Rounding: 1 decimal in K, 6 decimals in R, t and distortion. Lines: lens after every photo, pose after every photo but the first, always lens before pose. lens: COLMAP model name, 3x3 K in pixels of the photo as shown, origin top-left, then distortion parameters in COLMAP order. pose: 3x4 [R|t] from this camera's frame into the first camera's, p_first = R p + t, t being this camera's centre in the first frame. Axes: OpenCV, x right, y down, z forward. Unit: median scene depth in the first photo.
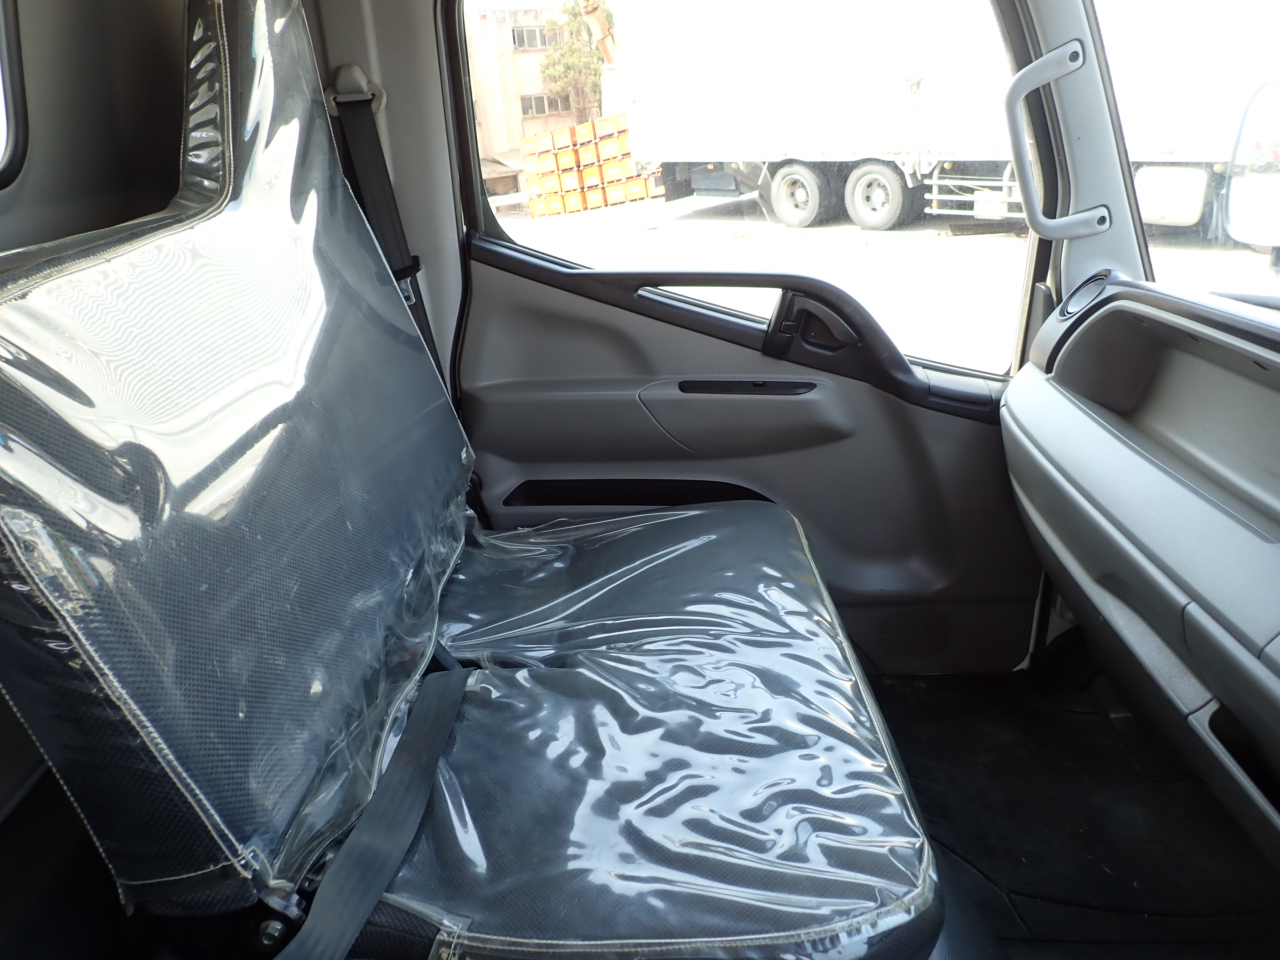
lens RADIAL K [[932.9, 0, 638.0], [0, 932.9, 471.9], [0, 0, 1]] dist [0.002479, -0.011725]
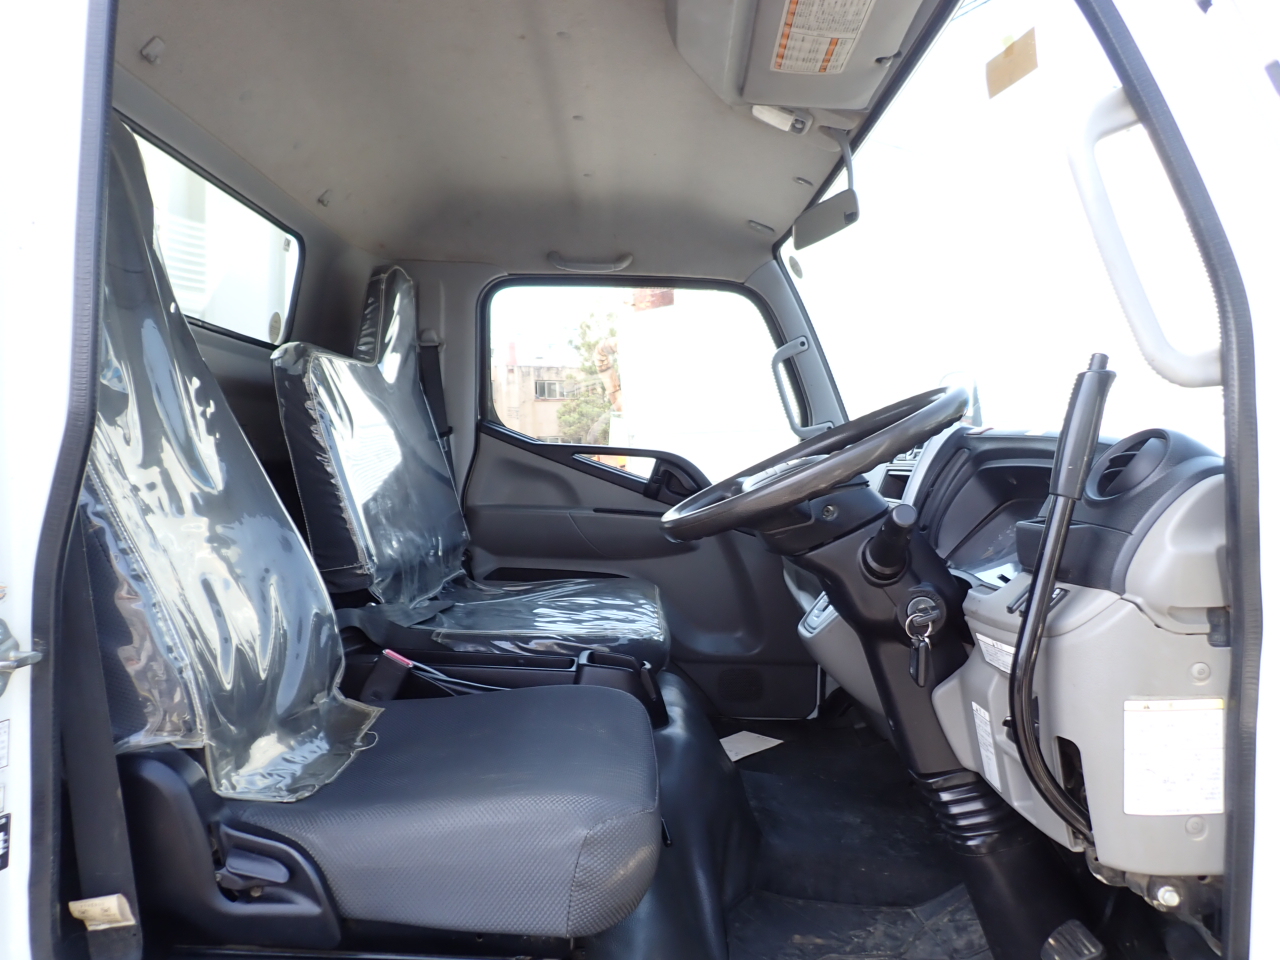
lens RADIAL K [[932.9, 0, 640.2], [0, 932.9, 483.0], [0, 0, 1]] dist [0.002479, -0.011725]
pose [[0.998473, 0.054964, -0.005527, 0.136055], [-0.053593, 0.939554, -0.338180, 0.437302], [-0.013395, 0.337960, 0.941065, -0.632632]]
